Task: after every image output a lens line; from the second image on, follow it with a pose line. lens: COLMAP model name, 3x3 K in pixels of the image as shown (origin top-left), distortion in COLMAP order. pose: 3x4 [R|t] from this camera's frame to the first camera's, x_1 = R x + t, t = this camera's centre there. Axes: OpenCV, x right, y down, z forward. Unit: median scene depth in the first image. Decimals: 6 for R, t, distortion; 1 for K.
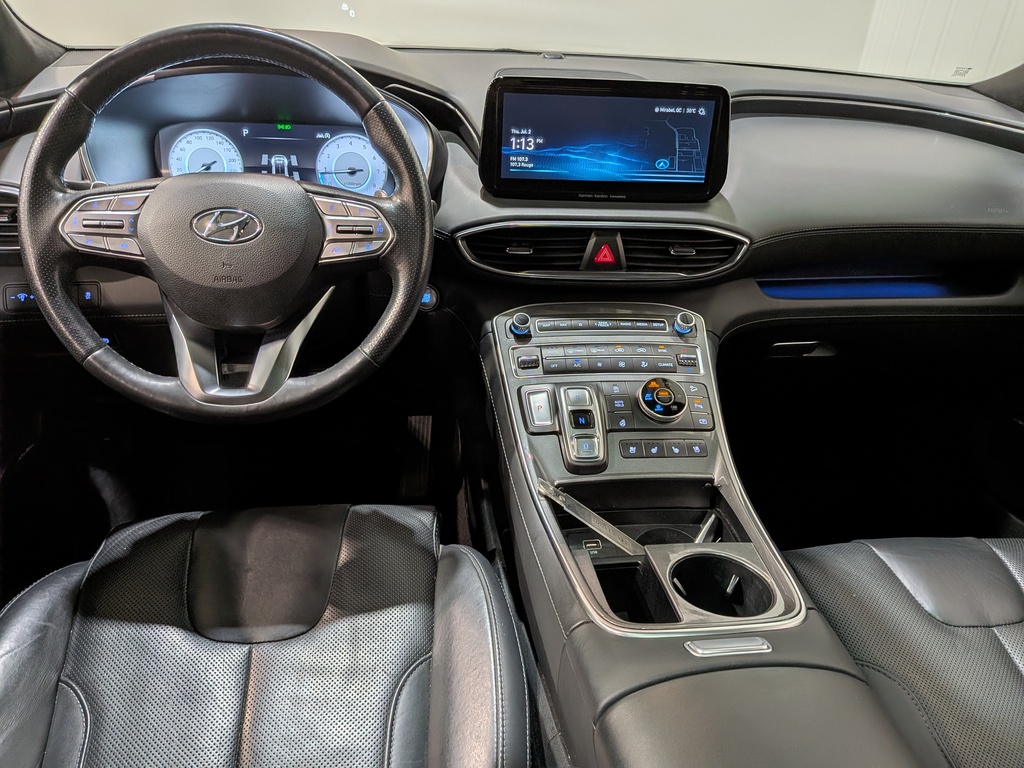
lens RADIAL K [[770.7, 0, 513.7], [0, 770.7, 413.0], [0, 0, 1]] dist [0.068490, -0.120843]
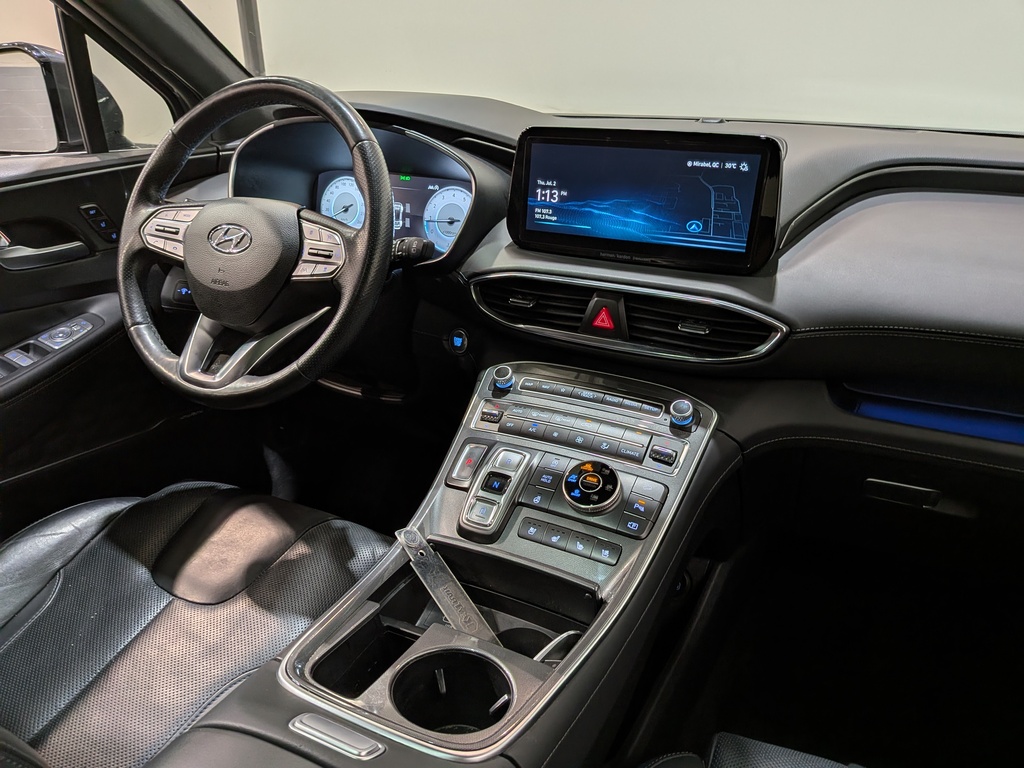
lens RADIAL K [[761.9, 0, 478.0], [0, 761.9, 413.0], [0, 0, 1]] dist [0.072337, -0.127099]
pose [[0.814813, 0.196268, -0.545489, 0.522387], [-0.258244, 0.965315, -0.038425, -0.030311], [0.519027, 0.172178, 0.837237, 0.215334]]
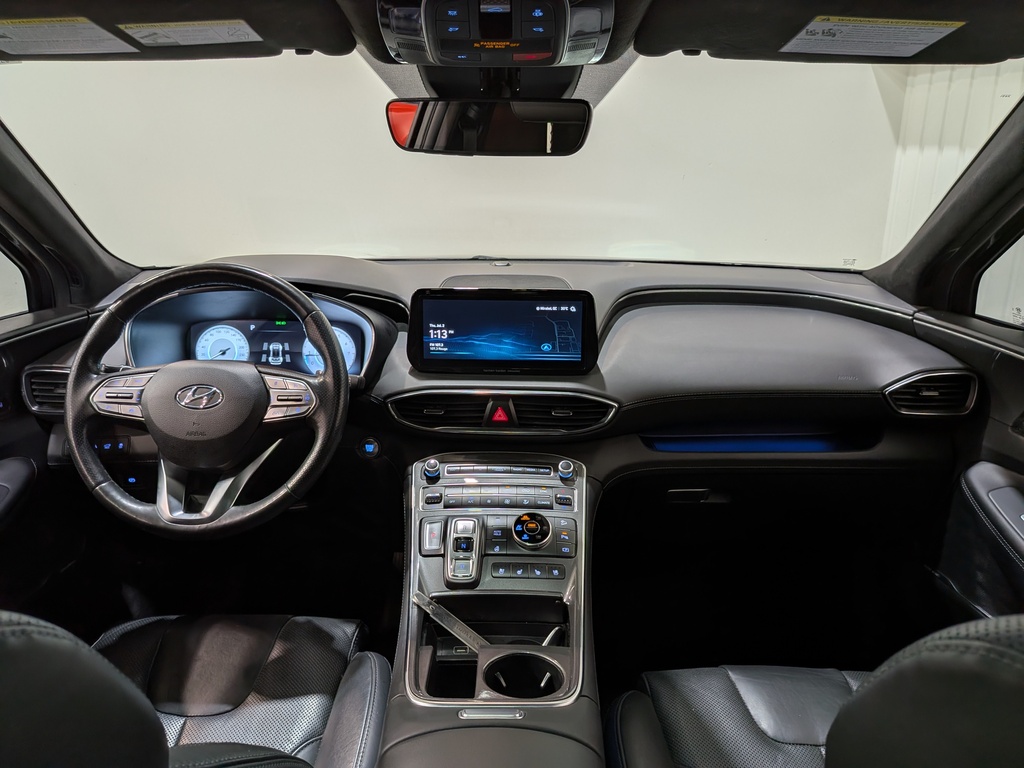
lens RADIAL K [[776.5, 0, 506.2], [0, 776.5, 380.1], [0, 0, 1]] dist [0.102090, -0.251556]
pose [[0.989450, -0.006523, -0.144726, 0.327574], [-0.028619, 0.970498, -0.239403, 0.047851], [0.142018, 0.241019, 0.960073, -0.254719]]
